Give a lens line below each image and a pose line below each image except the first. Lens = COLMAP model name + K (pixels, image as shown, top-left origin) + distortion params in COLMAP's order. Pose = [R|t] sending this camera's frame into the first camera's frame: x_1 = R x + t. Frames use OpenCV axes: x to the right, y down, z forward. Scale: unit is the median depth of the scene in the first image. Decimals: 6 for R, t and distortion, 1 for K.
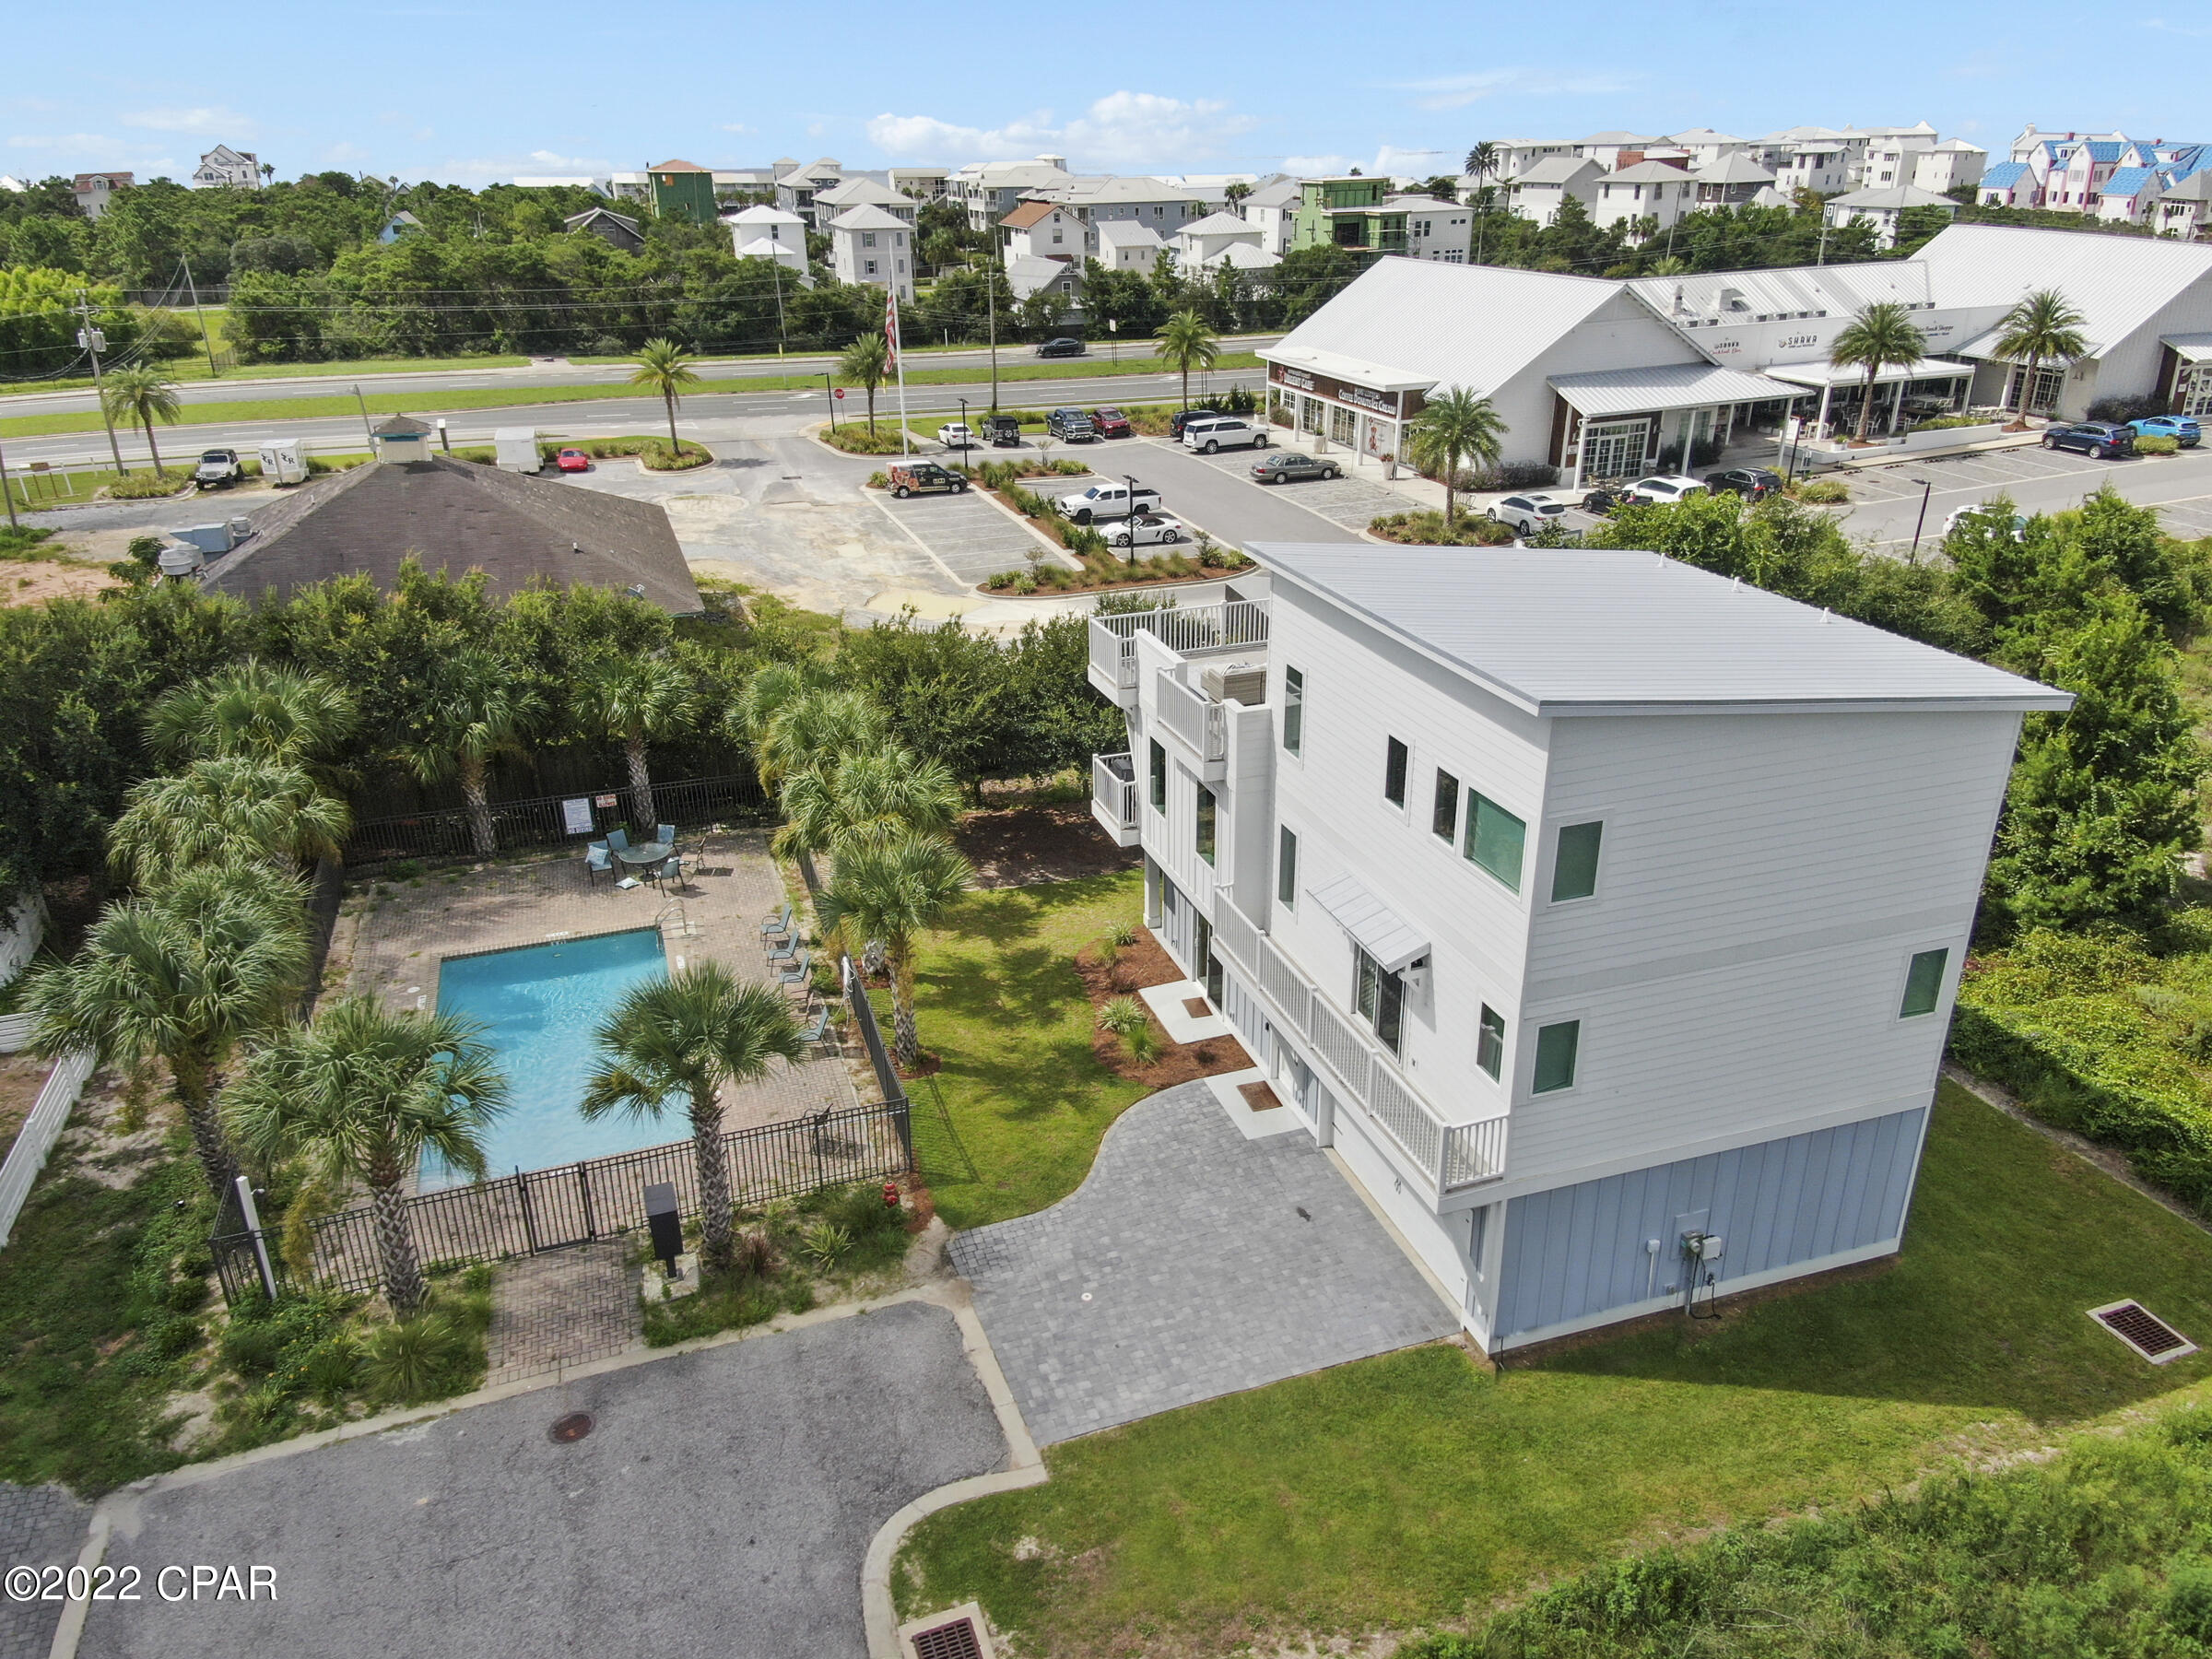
lens RADIAL K [[1732.2, 0, 1106.0], [0, 1732.2, 829.5], [0, 0, 1]] dist [0.252381, -0.328277]
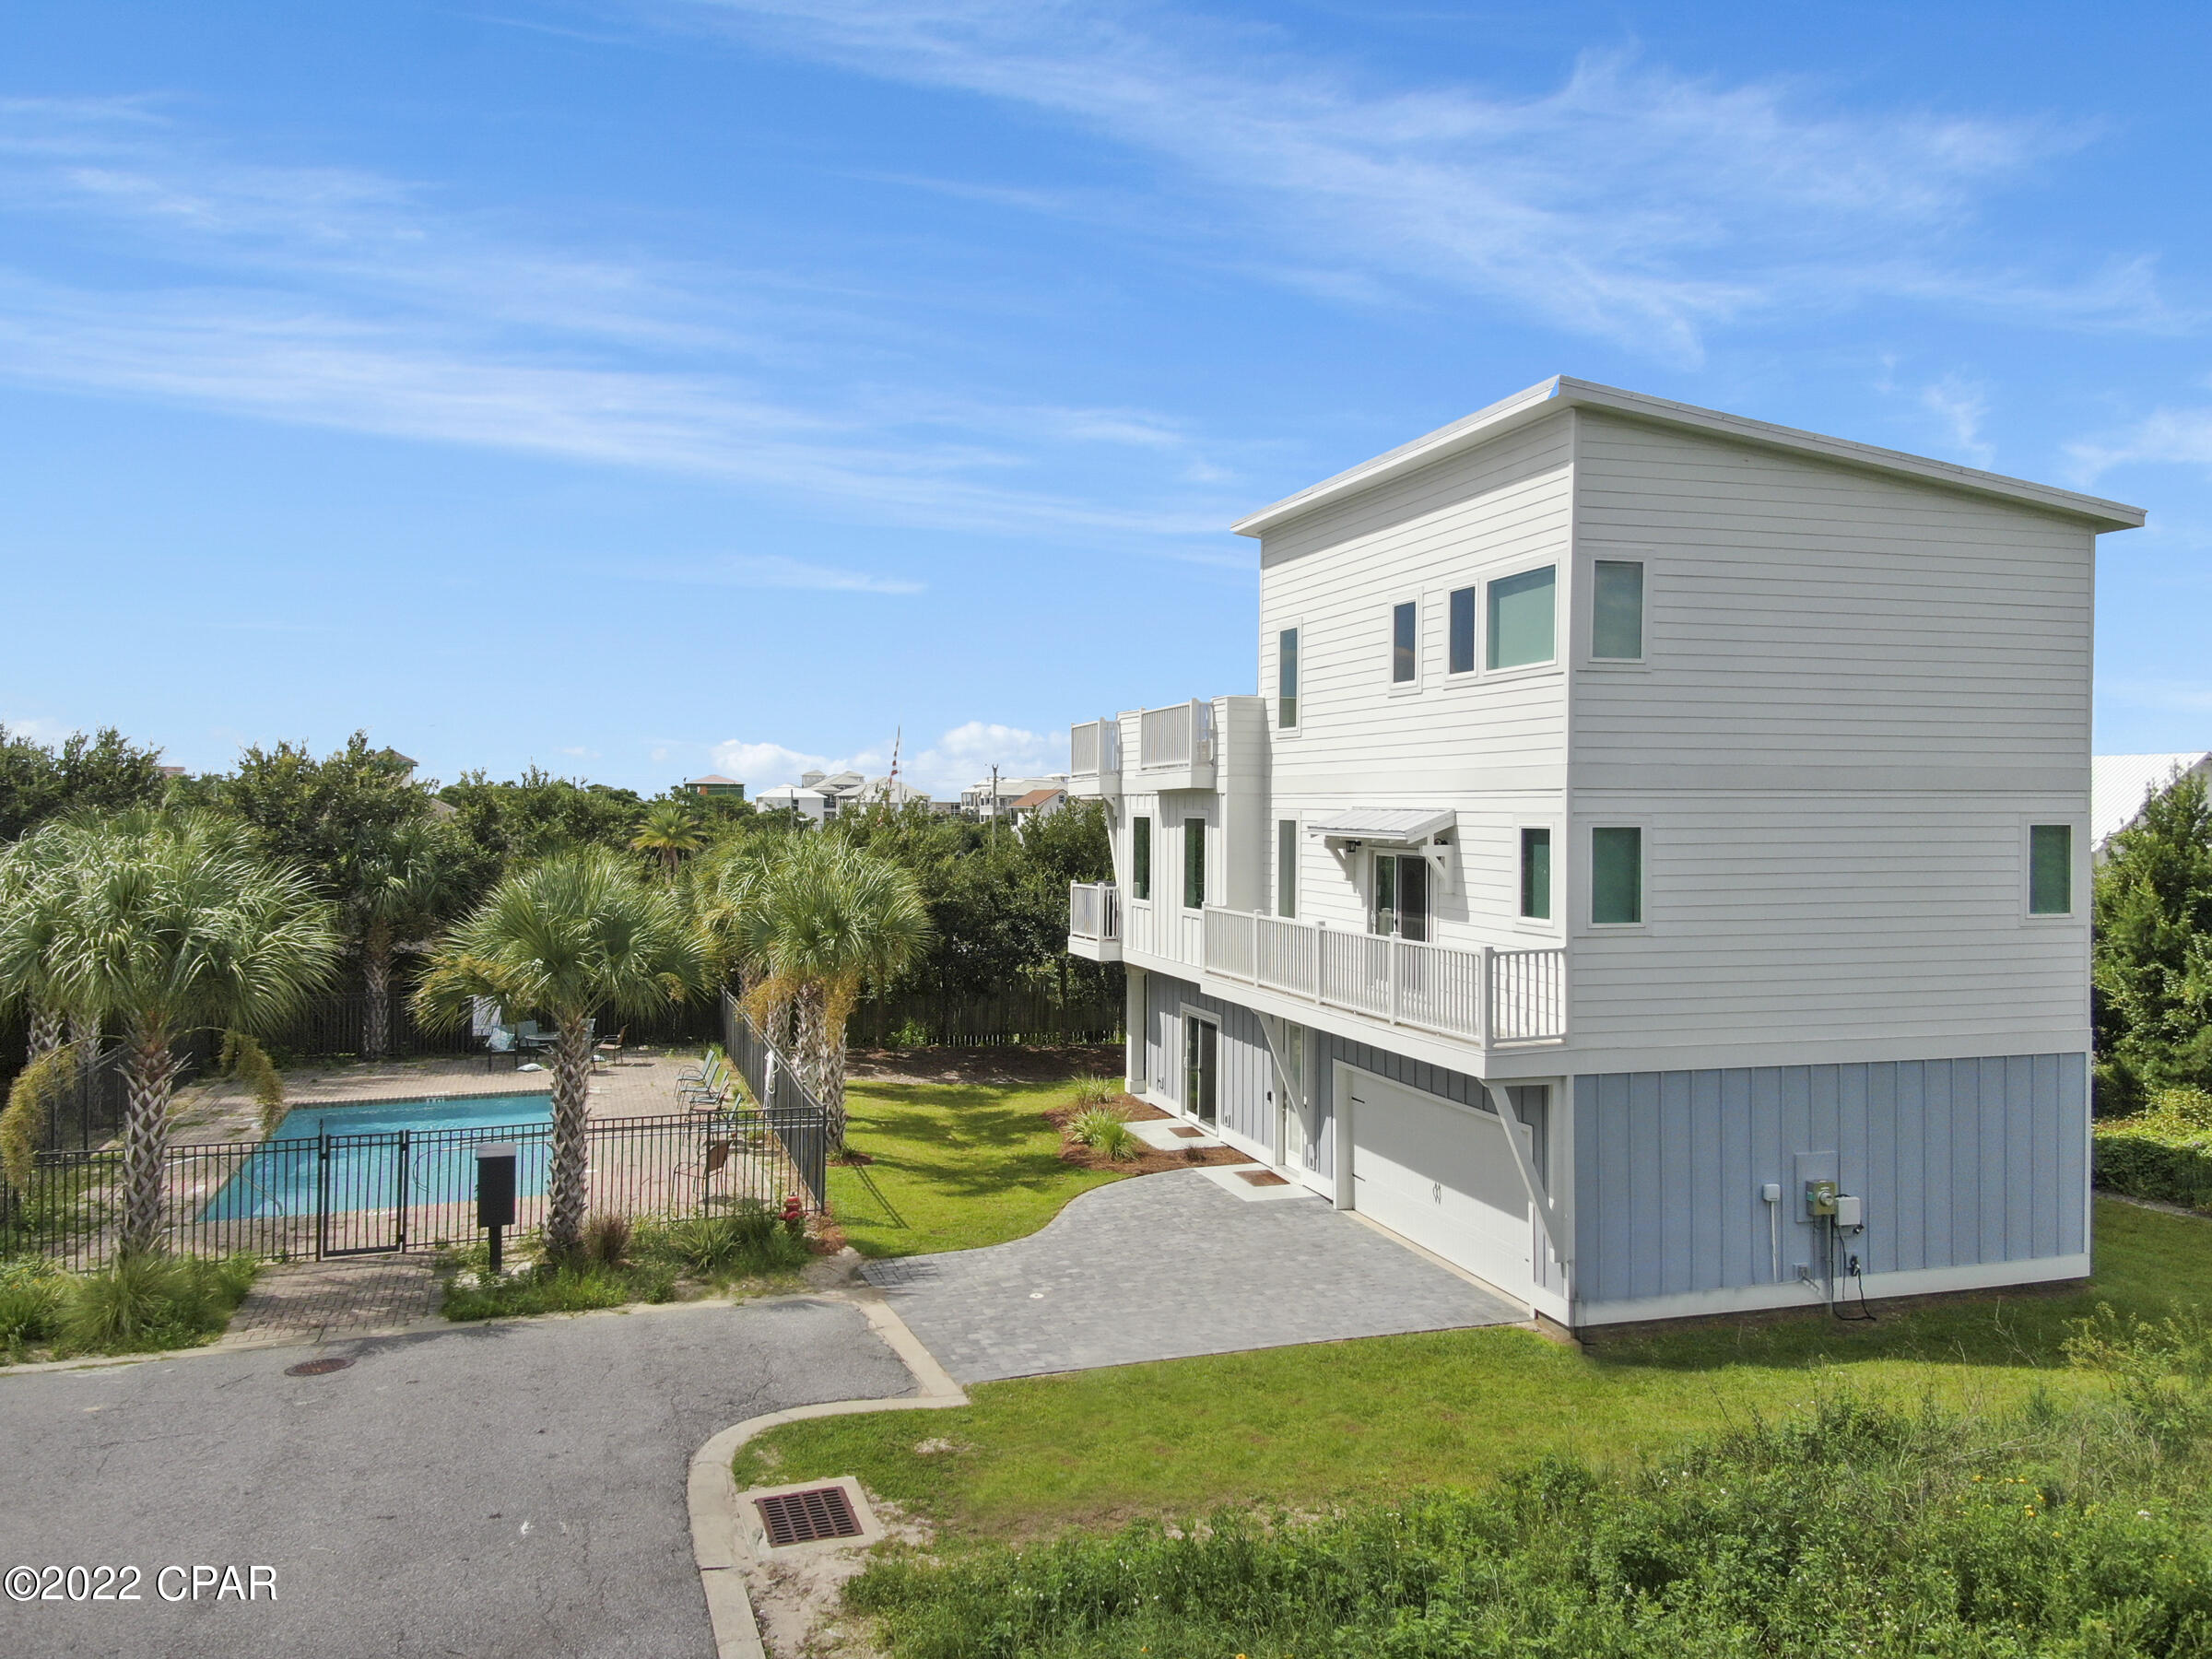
lens RADIAL K [[1732.2, 0, 1106.0], [0, 1732.2, 829.5], [0, 0, 1]] dist [0.252381, -0.328277]
pose [[0.999784, 0.019946, -0.005920, 0.020486], [-0.020499, 0.895643, -0.444301, 0.441540], [-0.003560, 0.444326, 0.895858, 0.236584]]
